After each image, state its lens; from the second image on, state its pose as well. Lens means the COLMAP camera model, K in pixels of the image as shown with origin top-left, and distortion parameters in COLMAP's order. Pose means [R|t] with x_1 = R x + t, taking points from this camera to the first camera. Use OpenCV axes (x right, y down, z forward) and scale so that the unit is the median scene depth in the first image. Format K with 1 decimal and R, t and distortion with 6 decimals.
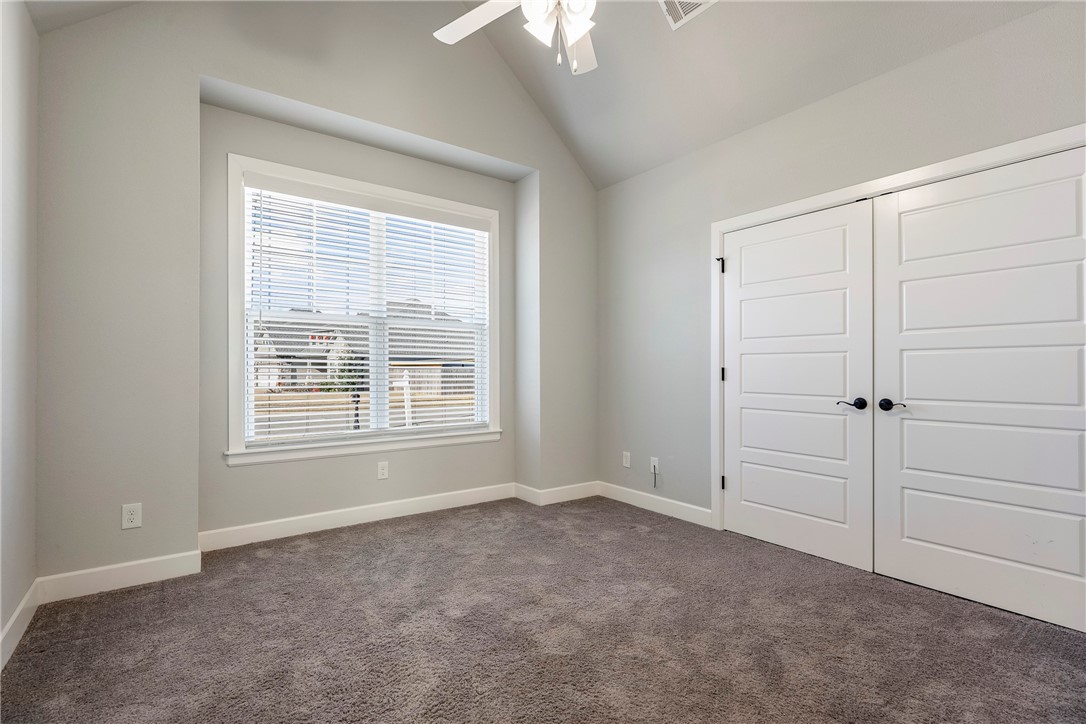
lens RADIAL K [[511.6, 0, 544.3], [0, 511.6, 361.8], [0, 0, 1]] dist [-0.004382, 0.000102]
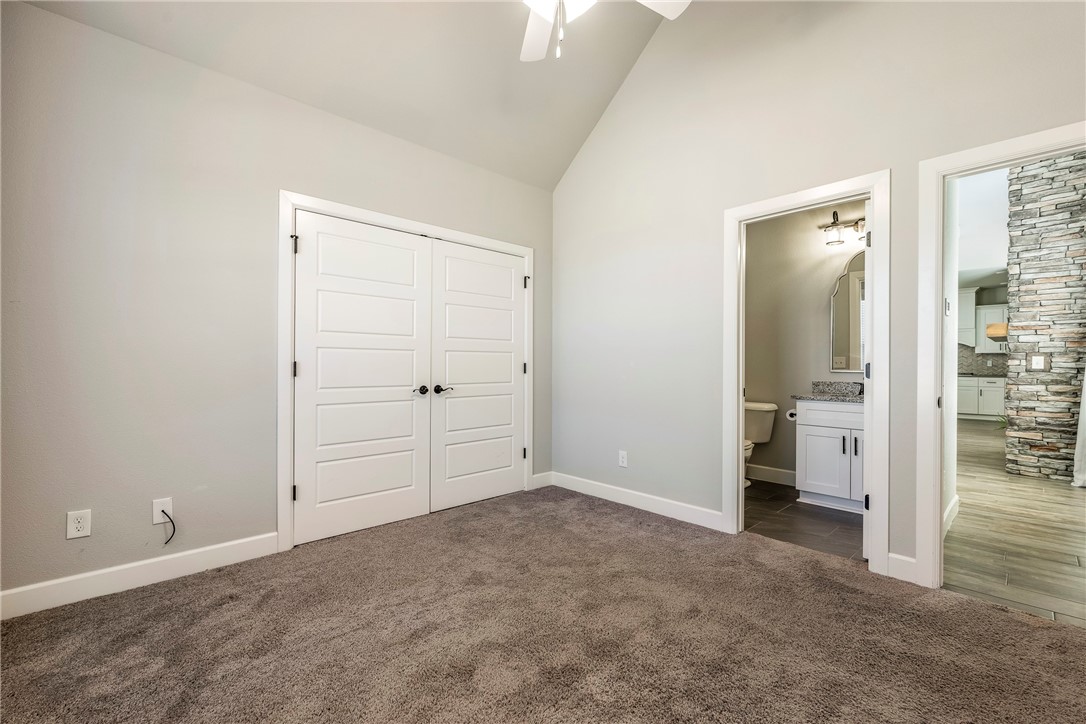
lens RADIAL K [[465.4, 0, 536.6], [0, 465.4, 360.8], [0, 0, 1]] dist [-0.000689, 0.000498]
pose [[-0.117308, 0.006762, 0.993073, -0.596575], [-0.018071, 0.999797, -0.008942, 0.011566], [-0.992931, -0.018995, -0.117162, 0.829175]]
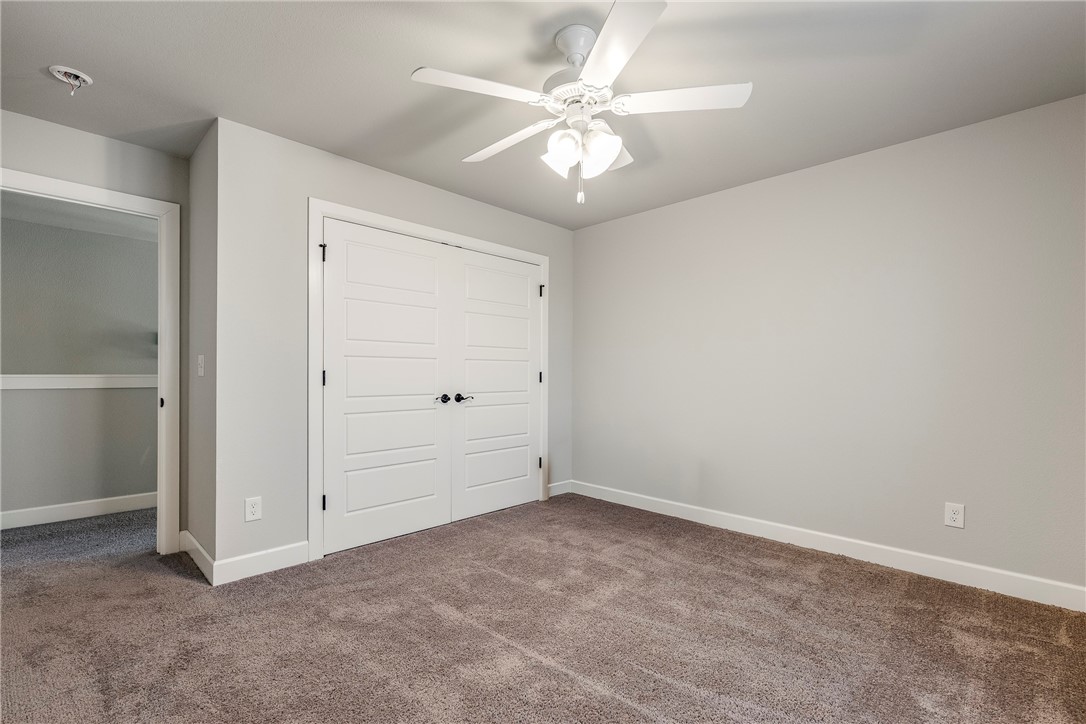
lens RADIAL K [[496.7, 0, 550.9], [0, 496.7, 369.0], [0, 0, 1]] dist [0.005451, 0.000041]
pose [[-0.174199, 0.007161, 0.984684, -0.674346], [-0.017774, 0.999788, -0.010416, 0.013239], [-0.984550, -0.019317, -0.174035, 0.930193]]
